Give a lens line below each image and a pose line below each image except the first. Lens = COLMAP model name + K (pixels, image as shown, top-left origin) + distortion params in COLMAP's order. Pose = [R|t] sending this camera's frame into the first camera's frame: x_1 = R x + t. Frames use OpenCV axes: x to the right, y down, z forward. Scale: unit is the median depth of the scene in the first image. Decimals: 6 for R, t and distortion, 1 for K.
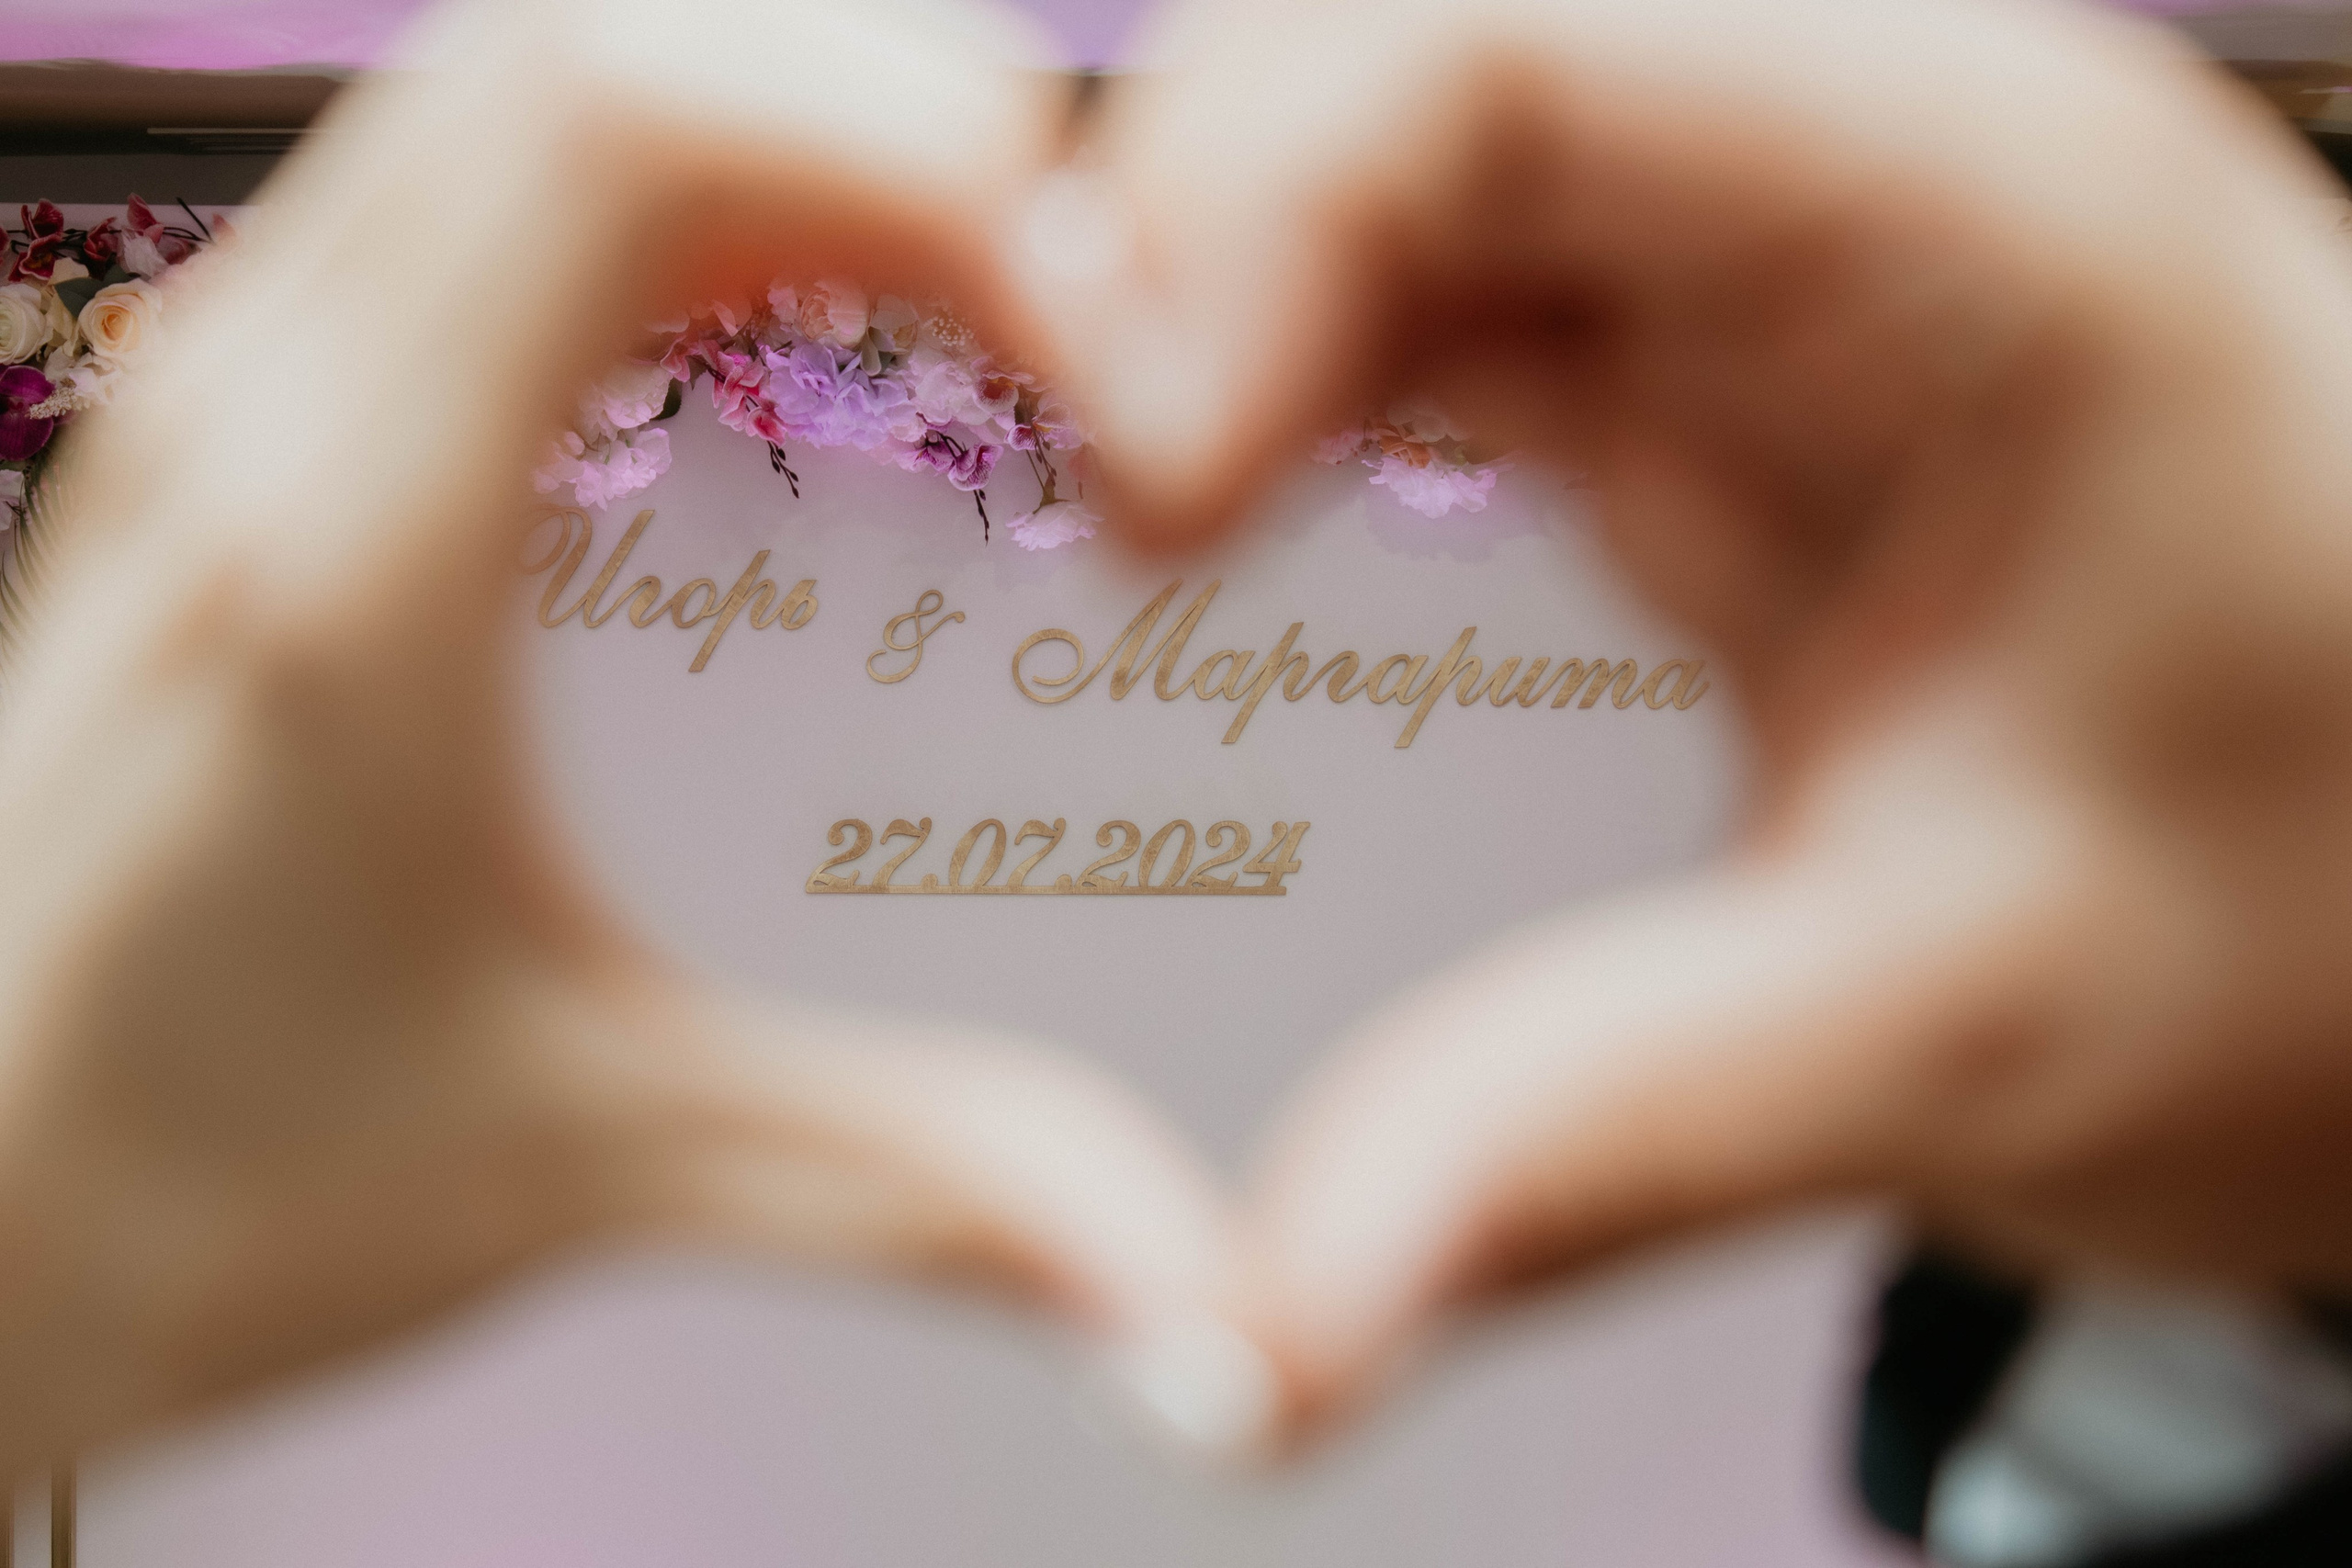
lens RADIAL K [[5698.6, 0, 1175.7], [0, 5698.6, 780.4], [0, 0, 1]] dist [0.101019, 0.000000]
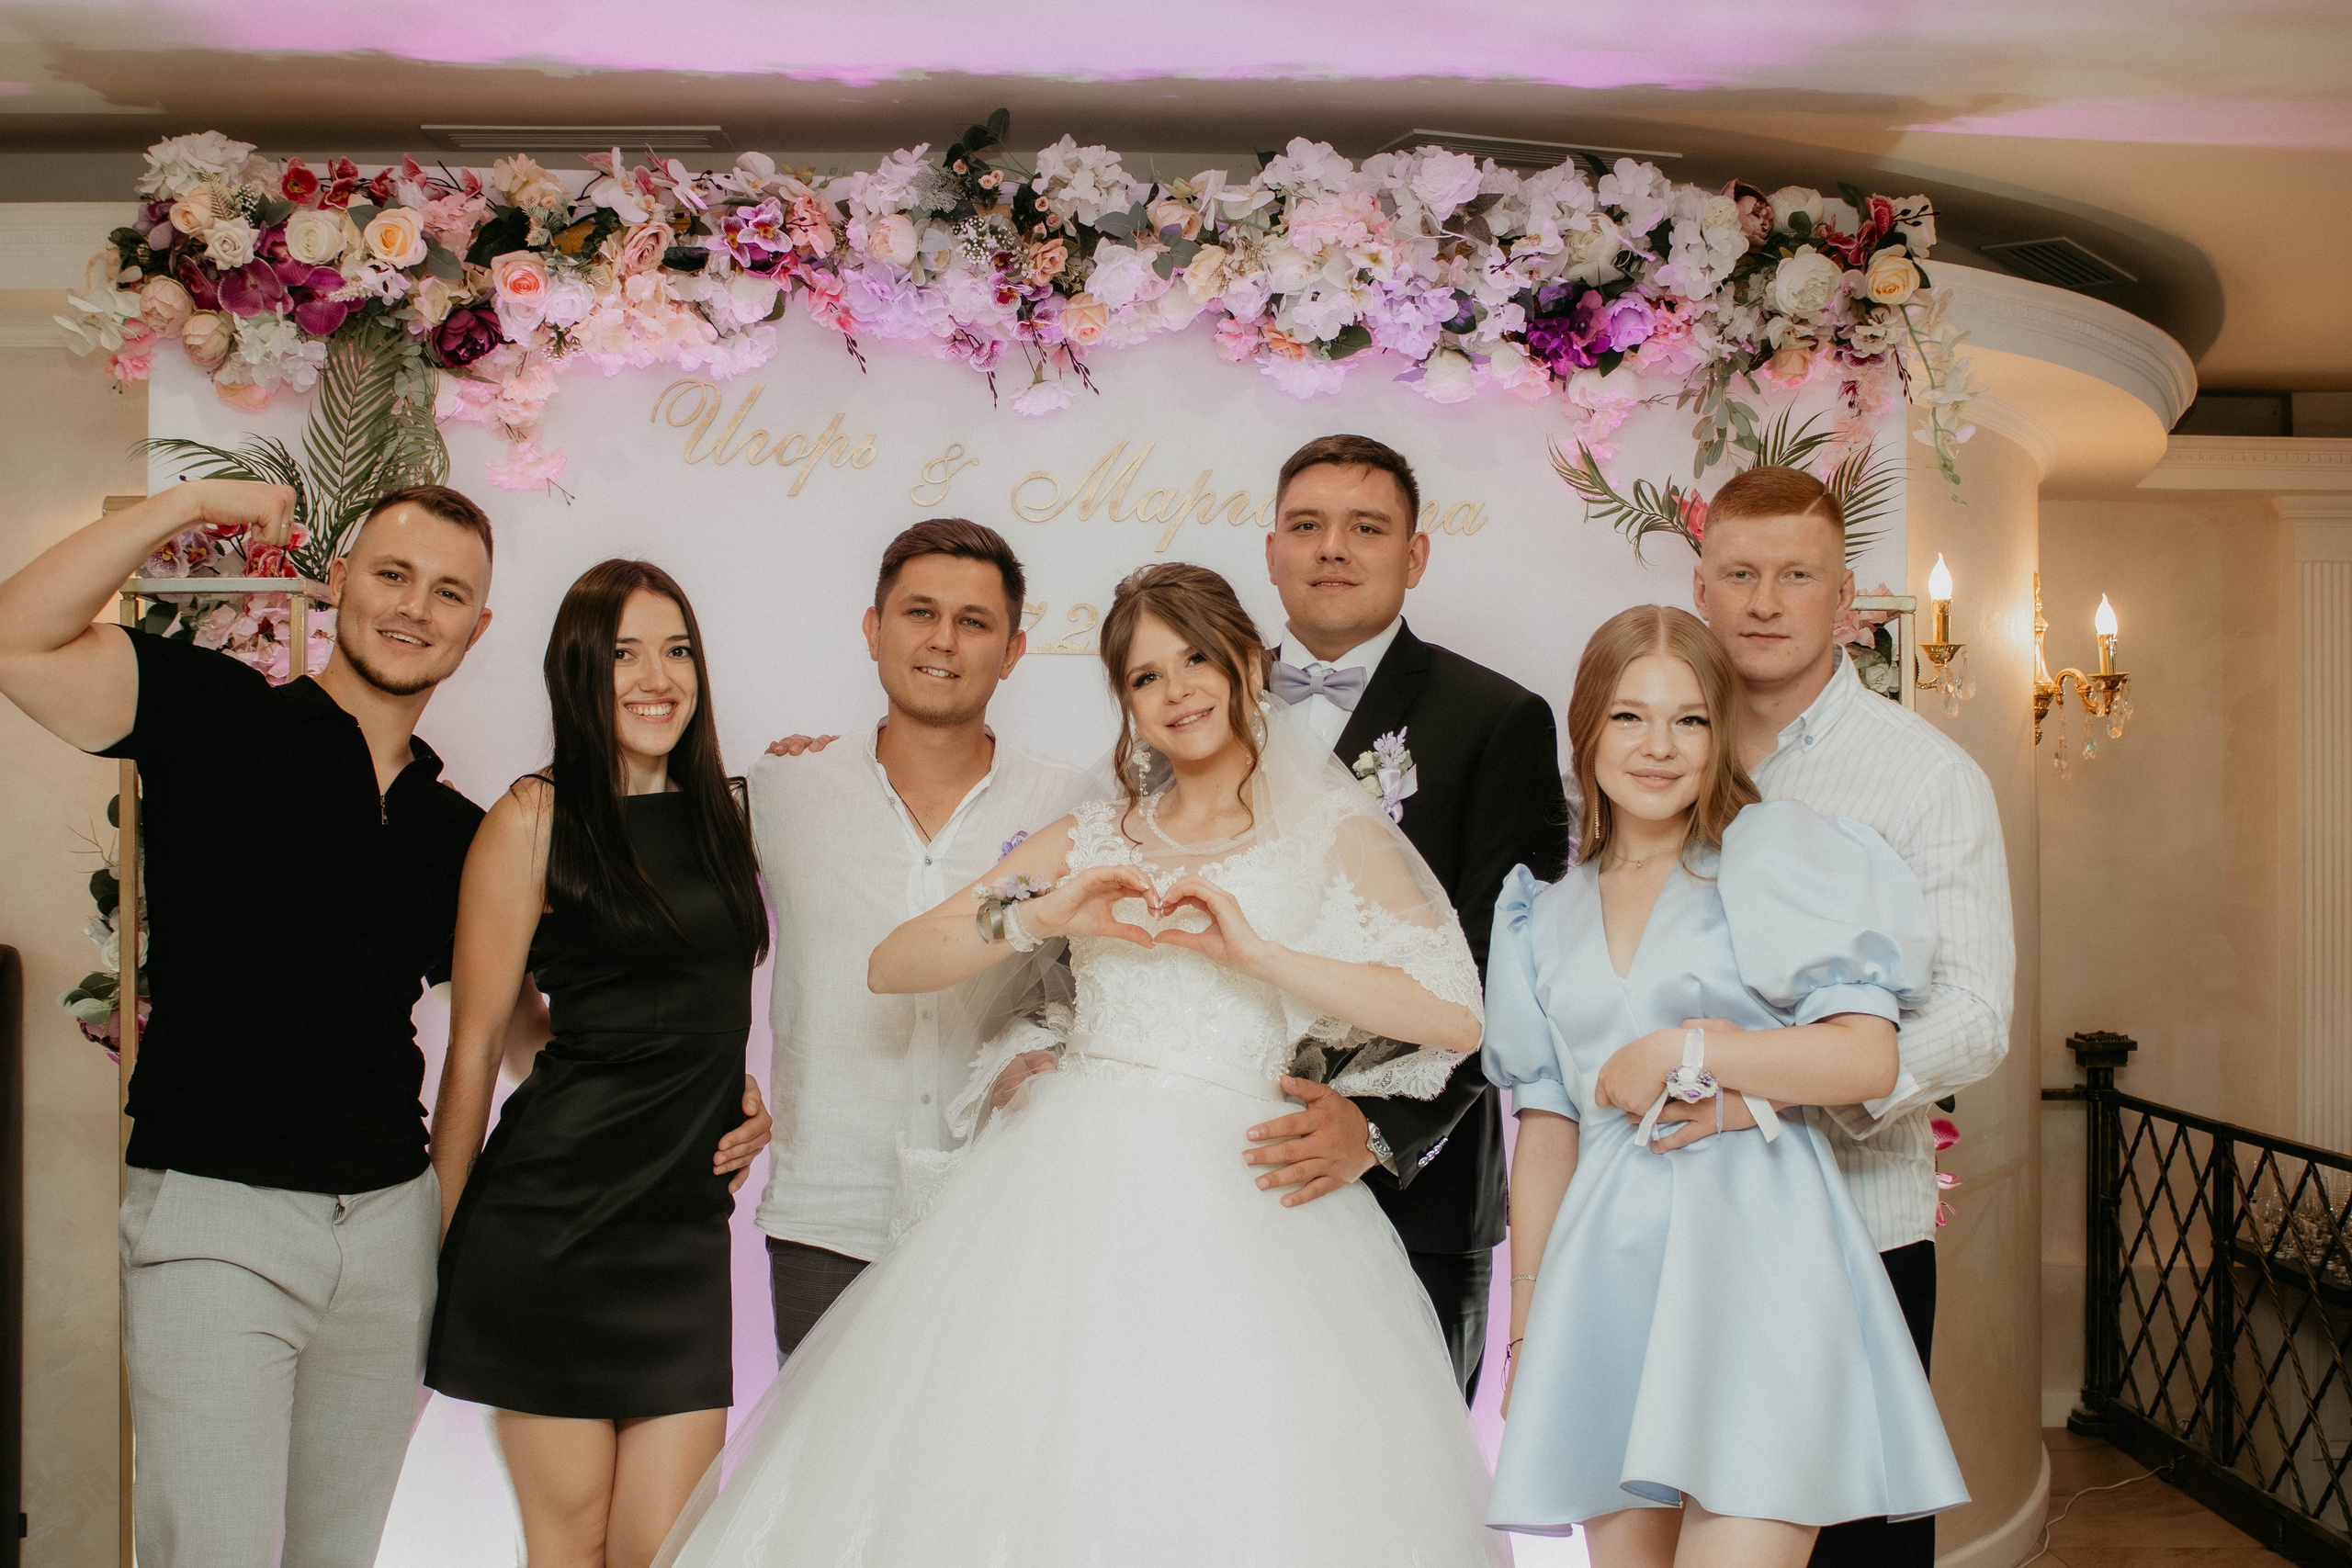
lens RADIAL K [[3025.0, 0, 1163.7], [0, 3025.0, 760.4], [0, 0, 1]] dist [-0.054757, 0.000000]
pose [[0.998929, 0.013322, 0.044313, -0.023190], [-0.013924, 0.999815, 0.013302, 0.036330], [-0.044127, -0.013905, 0.998929, 0.230637]]
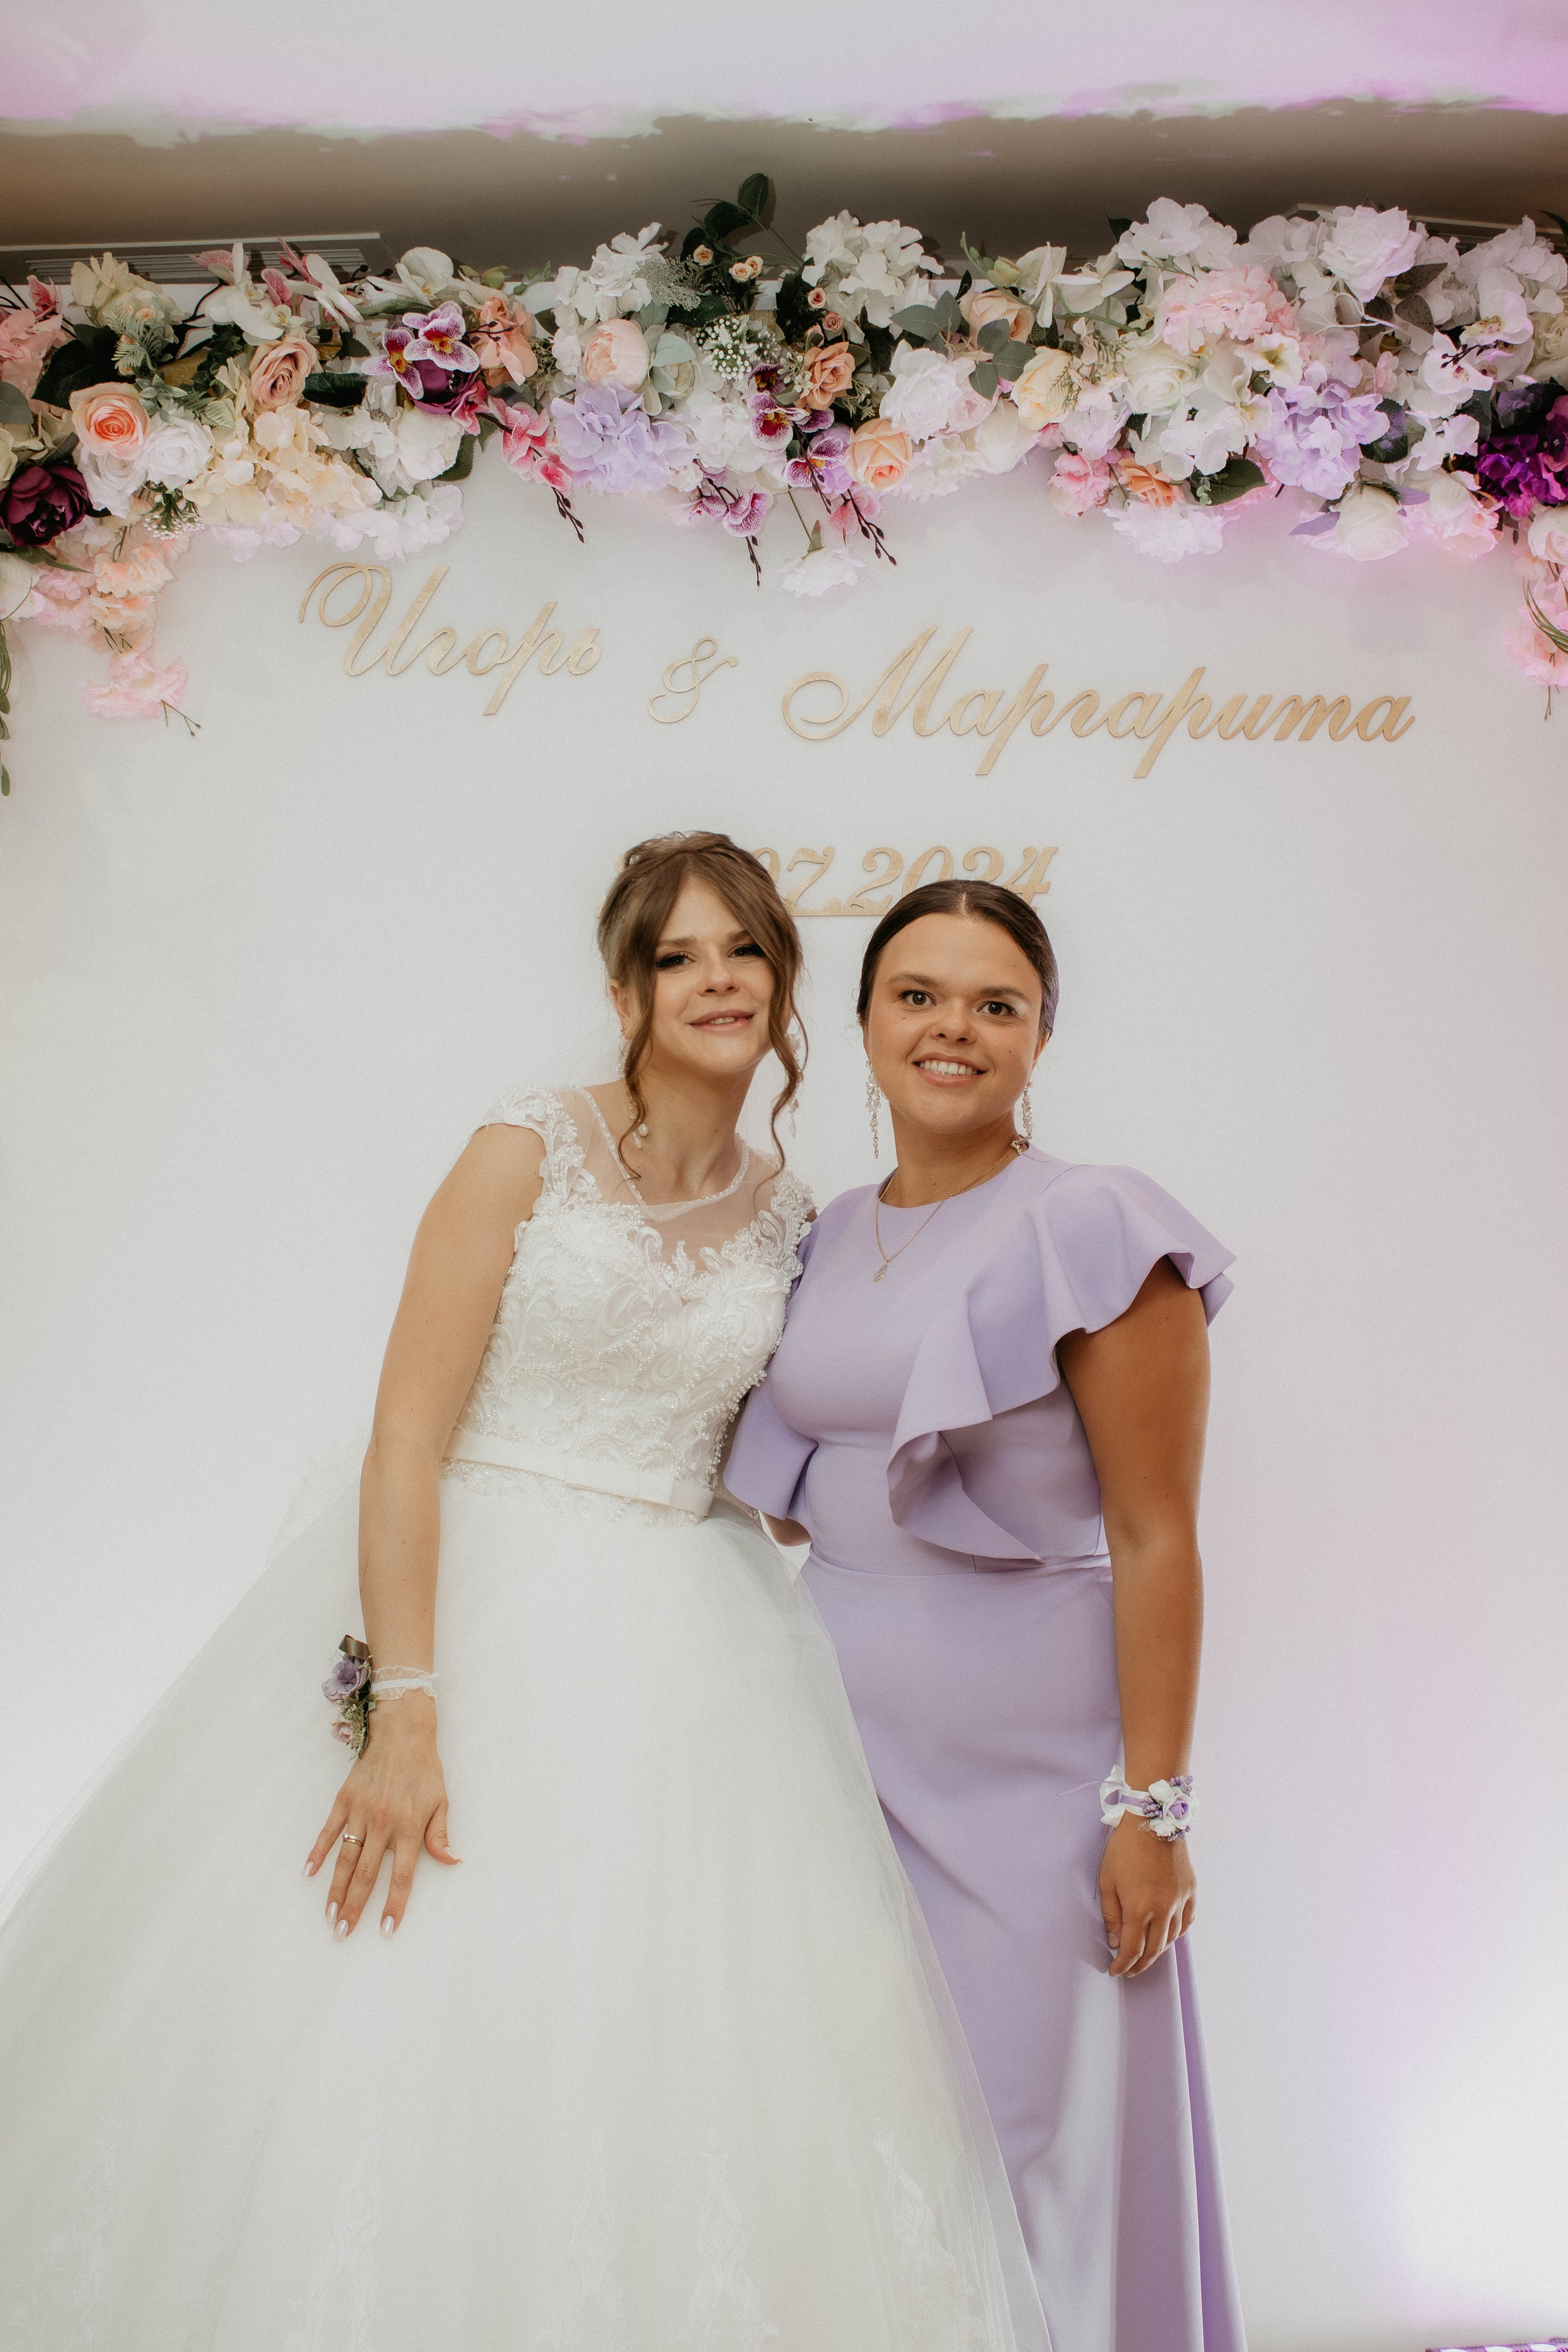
lens RADIAL K [[2810.2, 0, 772.8], [0, 2810.2, 1164.4], [0, 0, 1]] dist [-0.052823, 0.000000]
pose [[0.999653, -0.017880, 0.019319, -0.042434], [0.016935, 0.998701, 0.048055, 0.041327], [-0.020153, -0.047711, 0.998658, 0.464035]]
